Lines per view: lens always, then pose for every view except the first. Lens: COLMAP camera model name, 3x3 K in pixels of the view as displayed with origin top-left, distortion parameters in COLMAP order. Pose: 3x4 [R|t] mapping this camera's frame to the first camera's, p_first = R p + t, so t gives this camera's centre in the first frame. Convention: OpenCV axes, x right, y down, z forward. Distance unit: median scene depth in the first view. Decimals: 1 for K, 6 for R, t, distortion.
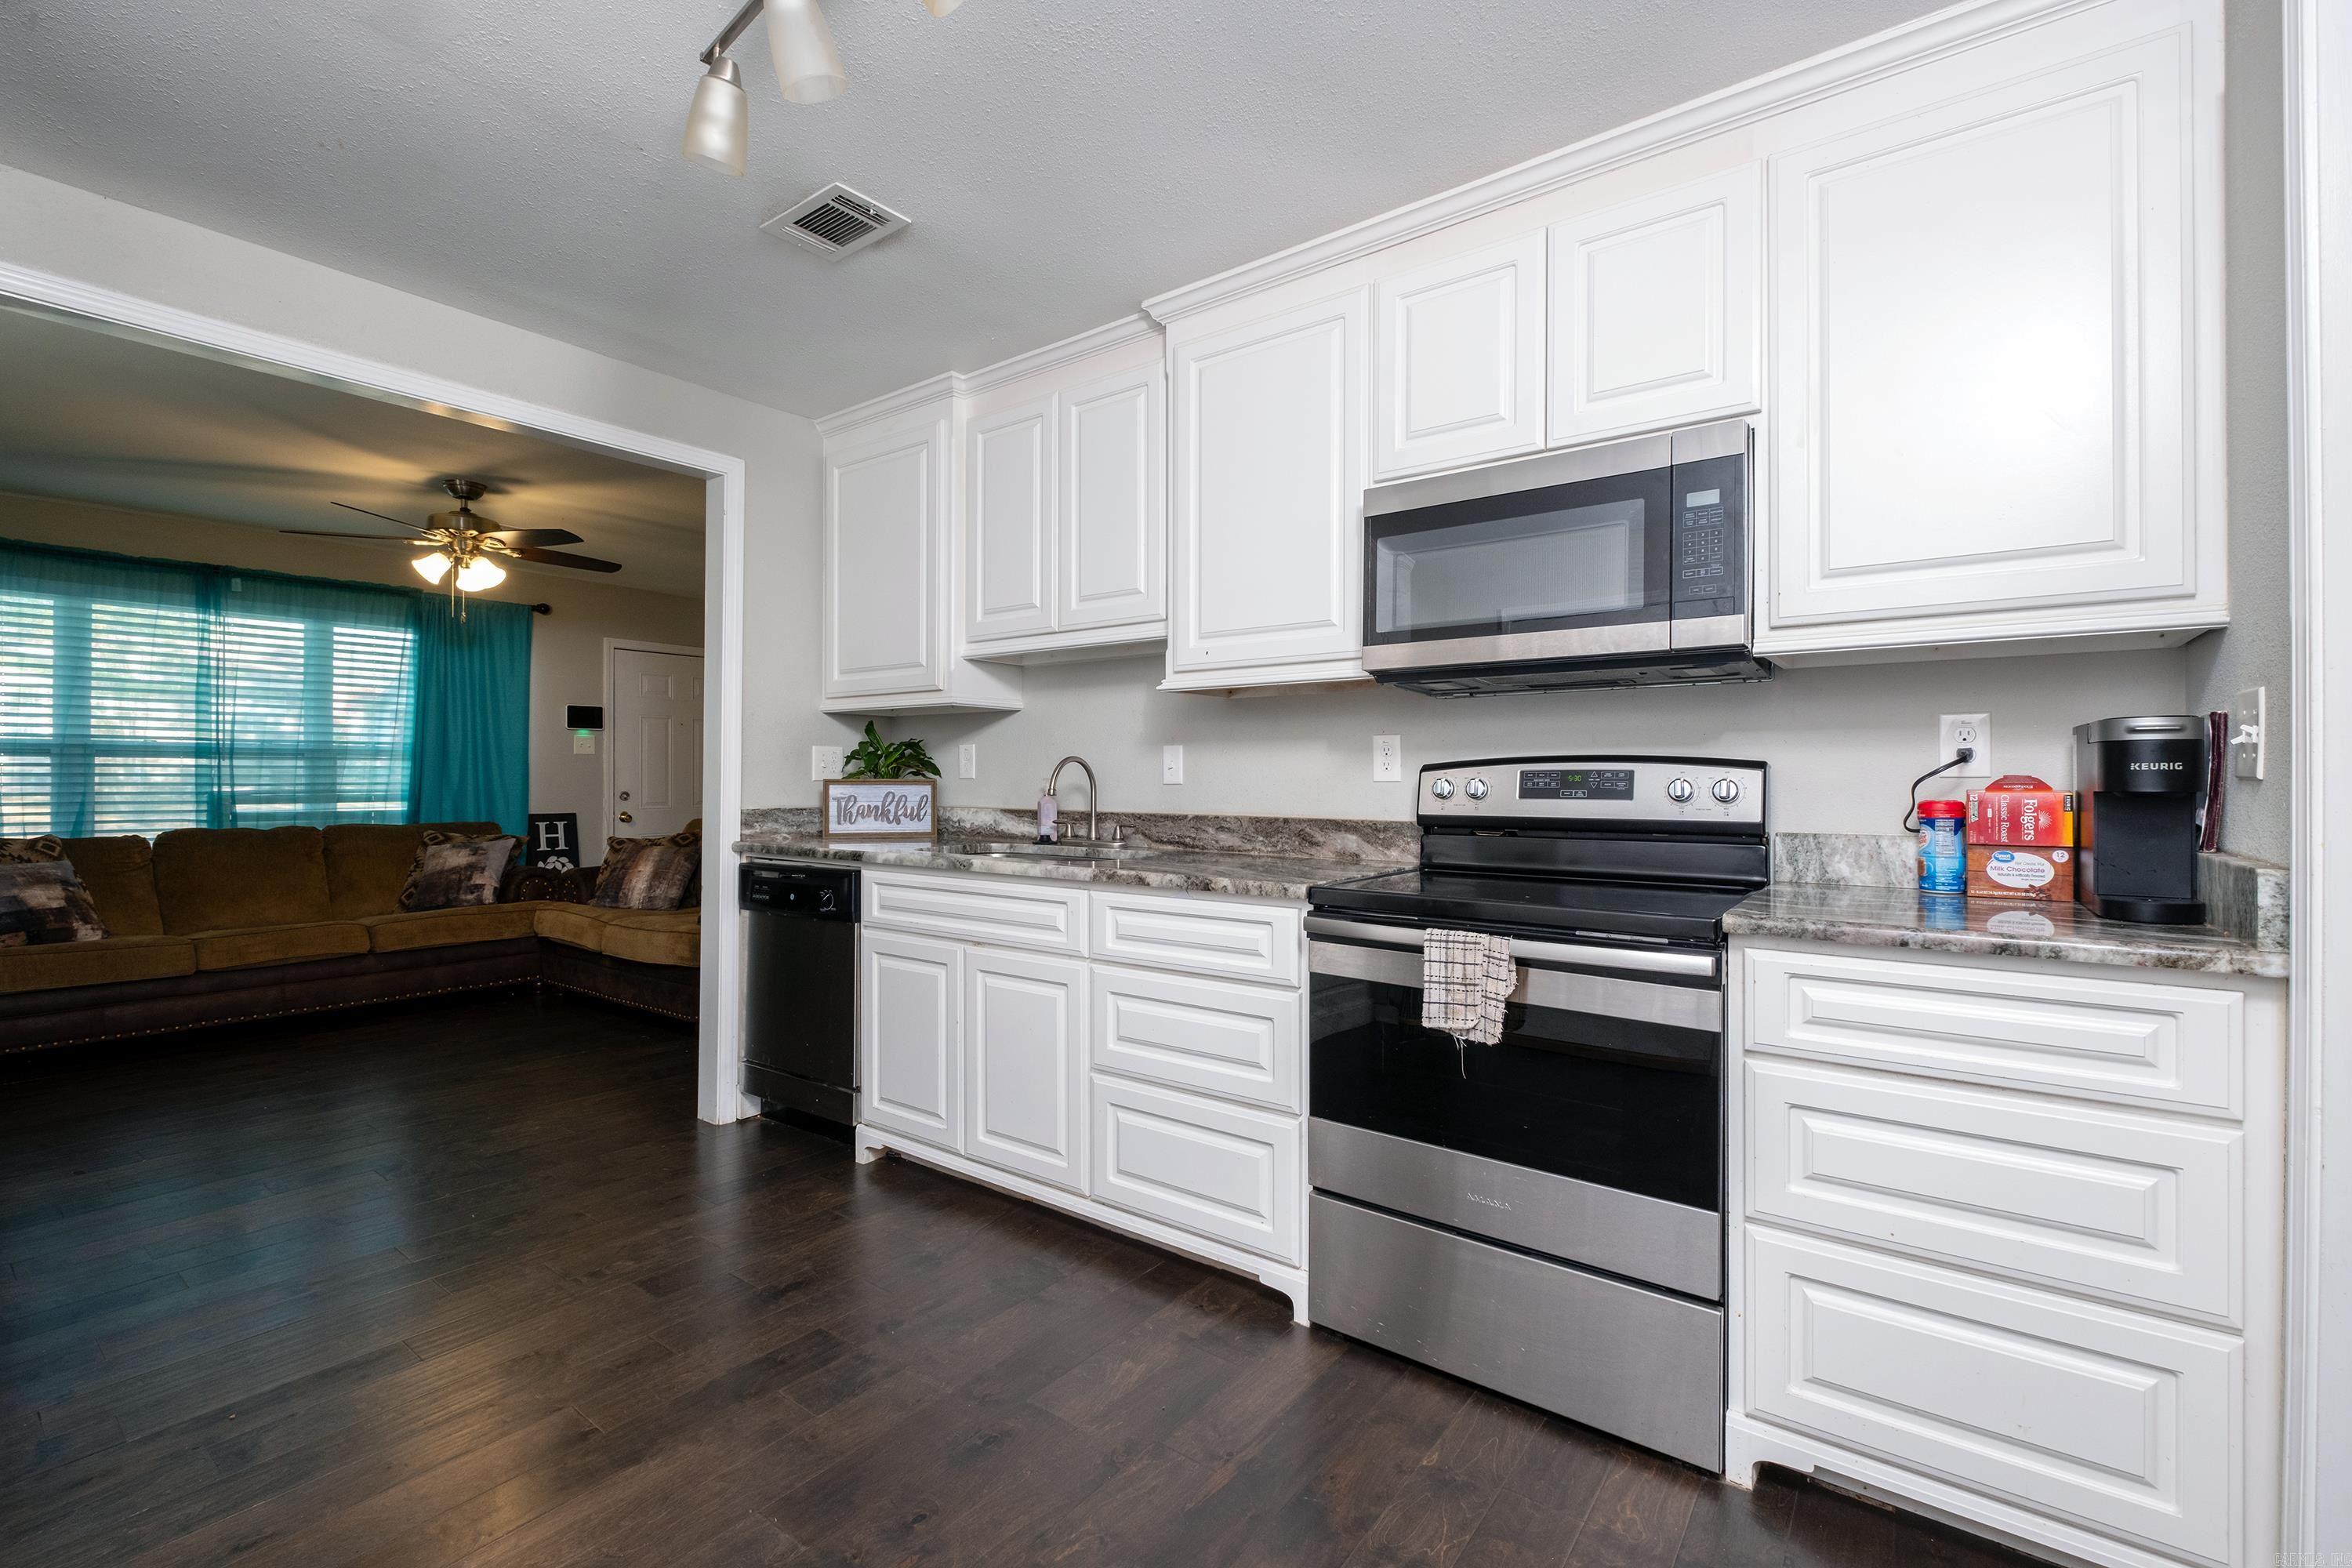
lens RADIAL K [[1007.4, 0, 1180.8], [0, 1007.4, 775.6], [0, 0, 1]] dist [0.001587, -0.006886]
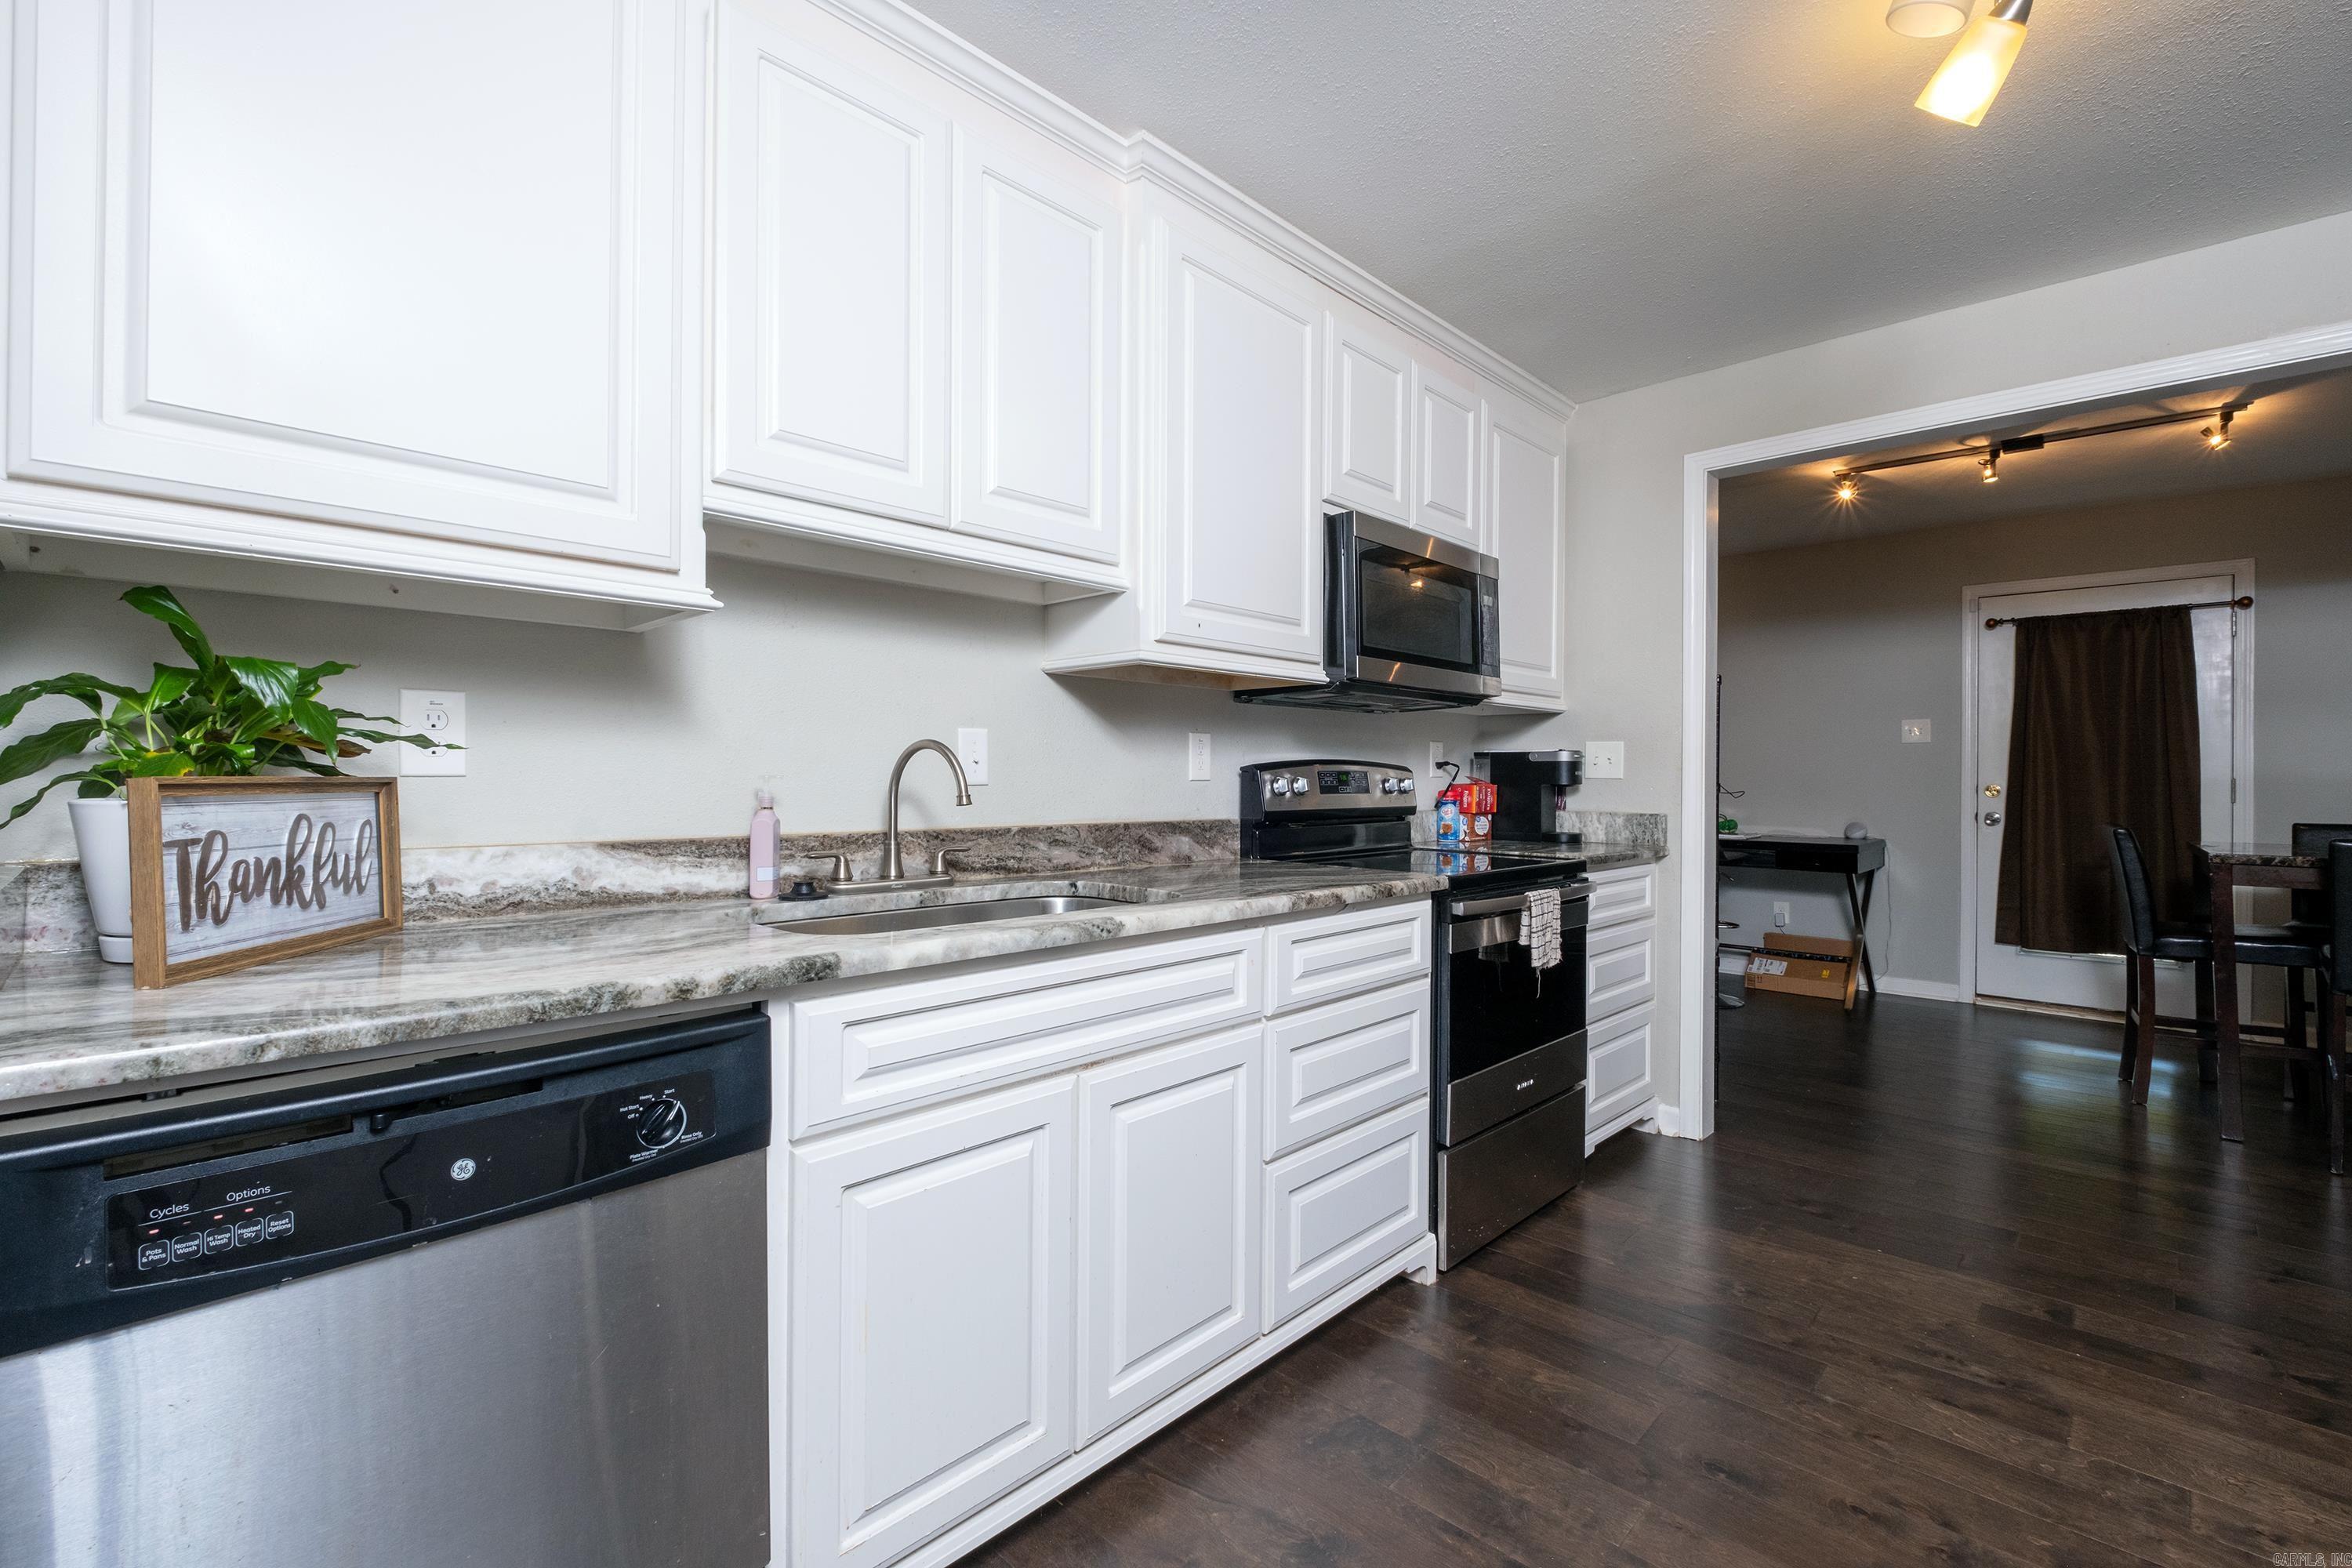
lens RADIAL K [[1007.4, 0, 1180.8], [0, 1007.4, 775.6], [0, 0, 1]] dist [0.001587, -0.006886]
pose [[0.132592, -0.000336, 0.991171, -0.581908], [-0.006443, 0.999979, 0.001200, 0.000213], [-0.991150, -0.006545, 0.132587, 0.662466]]
